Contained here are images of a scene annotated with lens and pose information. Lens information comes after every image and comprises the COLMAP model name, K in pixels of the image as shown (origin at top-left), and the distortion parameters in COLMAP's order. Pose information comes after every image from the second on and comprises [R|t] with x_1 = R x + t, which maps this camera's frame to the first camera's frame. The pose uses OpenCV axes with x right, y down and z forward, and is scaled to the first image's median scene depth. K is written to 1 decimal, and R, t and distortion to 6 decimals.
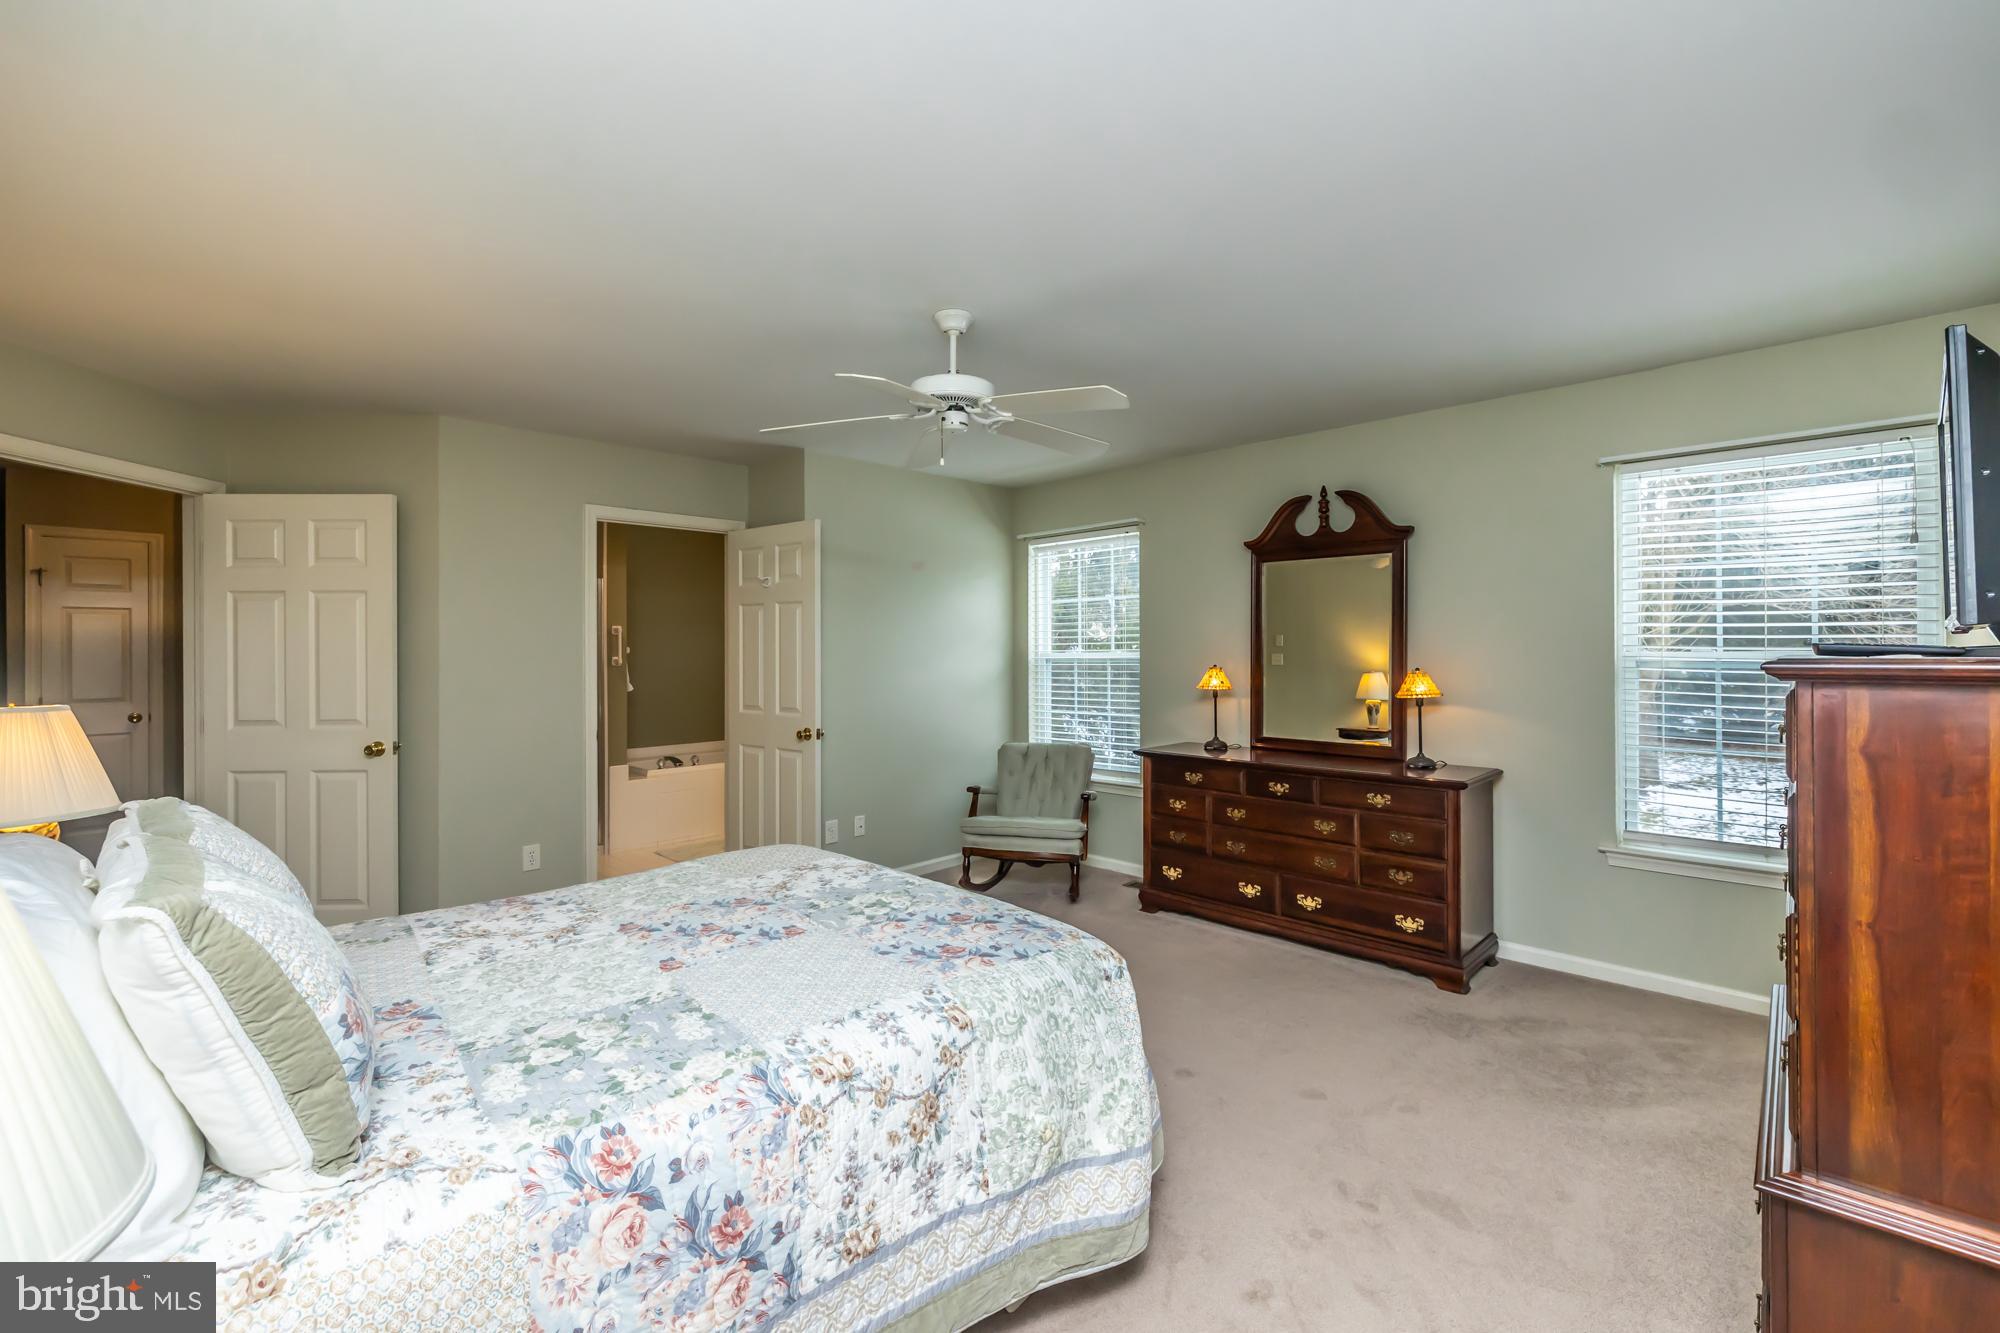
lens RADIAL K [[867.0, 0, 1008.8], [0, 867.0, 653.6], [0, 0, 1]] dist [-0.000817, 0.000579]
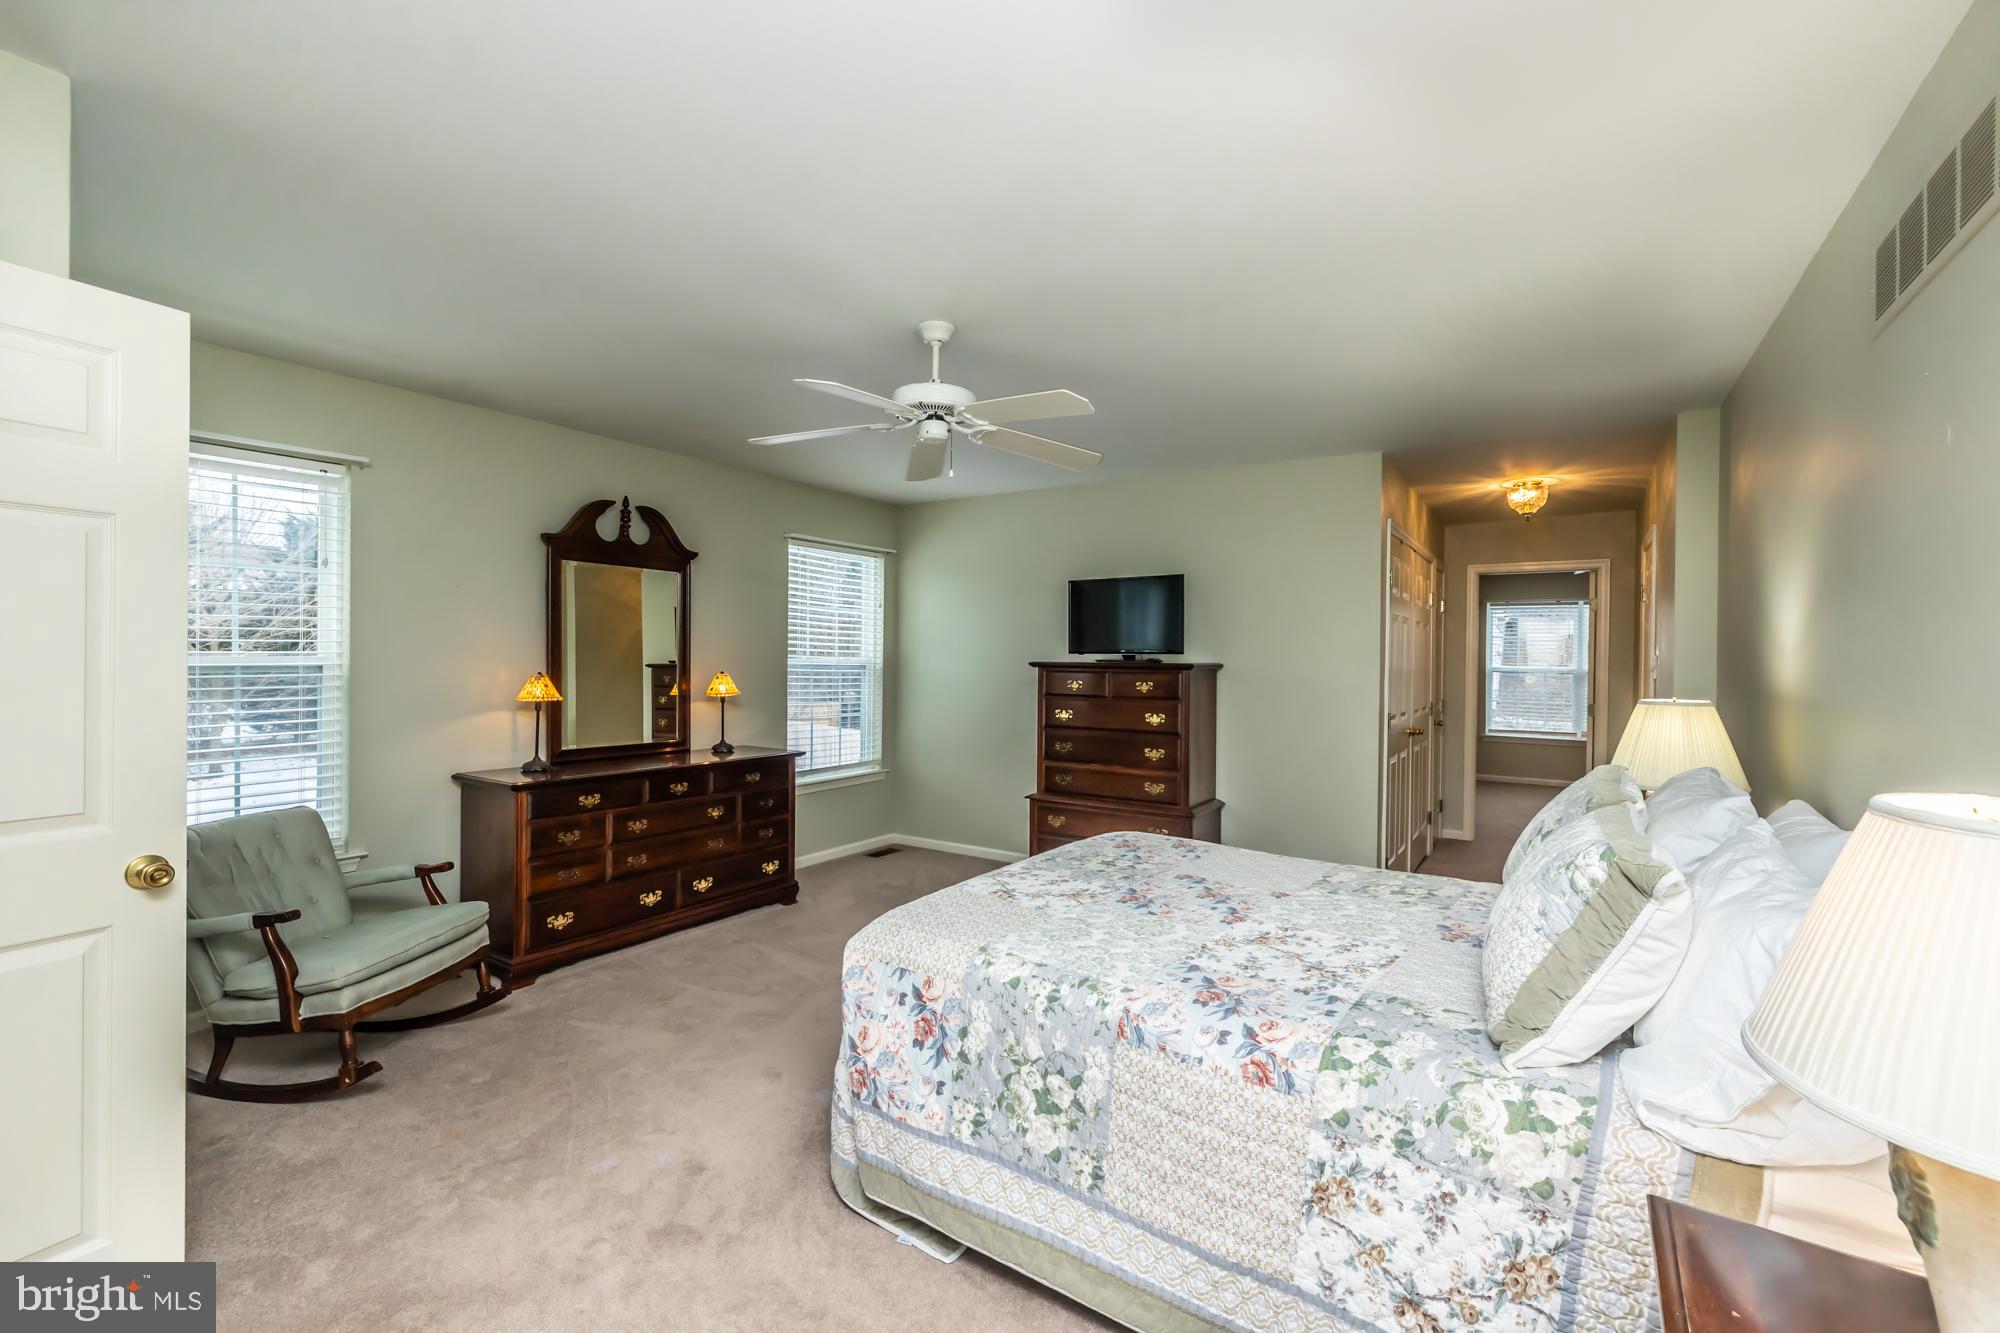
lens RADIAL K [[867.0, 0, 1002.5], [0, 867.0, 667.6], [0, 0, 1]] dist [-0.000817, 0.000579]
pose [[-0.210824, -0.008840, 0.977484, -0.823214], [-0.004015, 0.999959, 0.008178, -0.000627], [-0.977516, -0.002201, -0.210850, 0.872483]]
